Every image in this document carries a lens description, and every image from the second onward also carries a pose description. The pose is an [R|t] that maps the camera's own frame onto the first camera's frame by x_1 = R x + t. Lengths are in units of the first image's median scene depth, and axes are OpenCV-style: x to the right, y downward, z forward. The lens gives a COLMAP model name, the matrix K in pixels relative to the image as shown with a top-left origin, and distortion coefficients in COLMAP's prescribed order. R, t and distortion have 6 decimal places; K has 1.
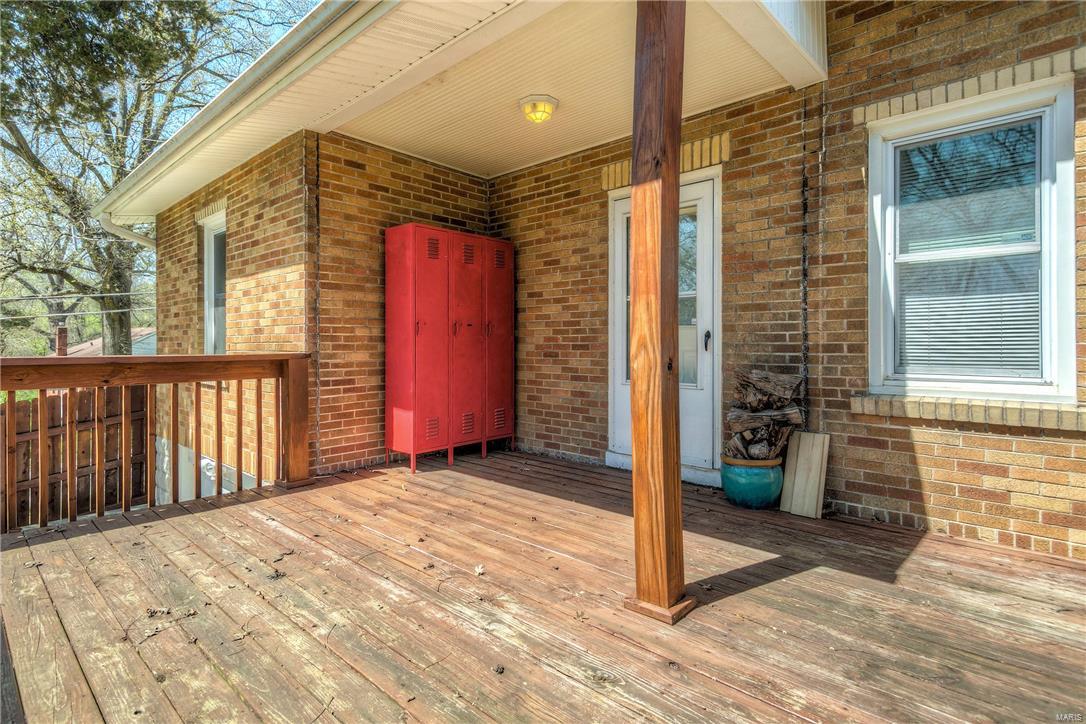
lens RADIAL K [[542.7, 0, 531.5], [0, 542.7, 339.7], [0, 0, 1]] dist [0.004743, 0.000192]
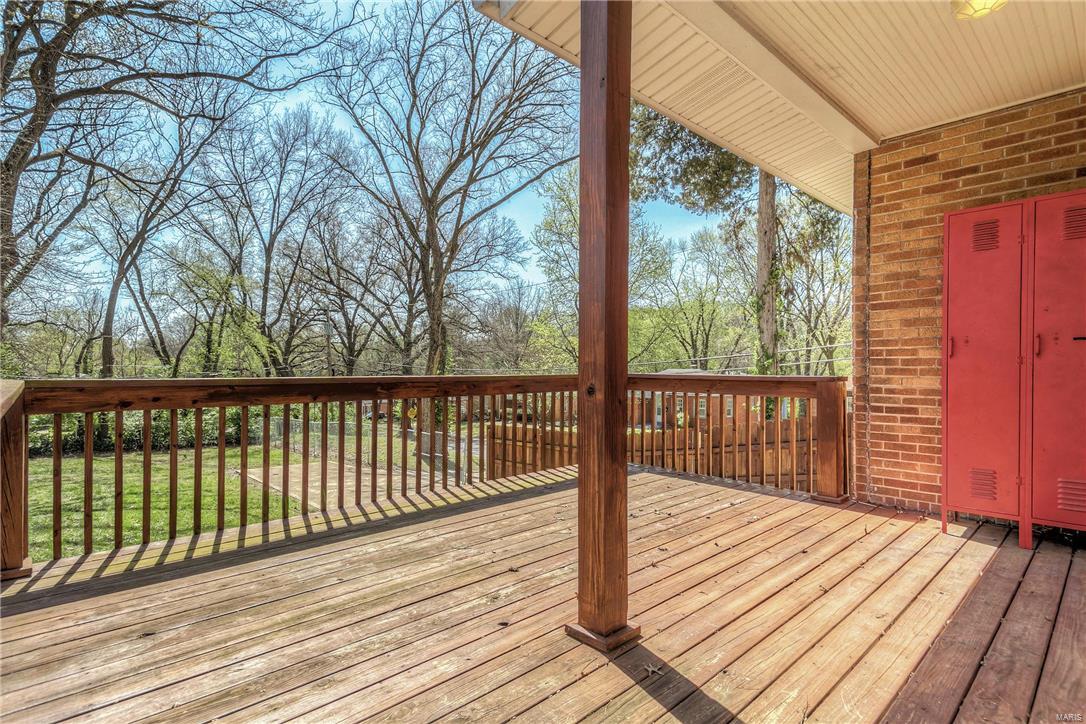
lens RADIAL K [[542.7, 0, 540.9], [0, 542.7, 367.2], [0, 0, 1]] dist [0.004743, 0.000192]
pose [[-0.082935, 0.000003, -0.996555, 0.607996], [0.005814, 0.999983, -0.000481, 0.003478], [0.996538, -0.005834, -0.082934, 0.482580]]
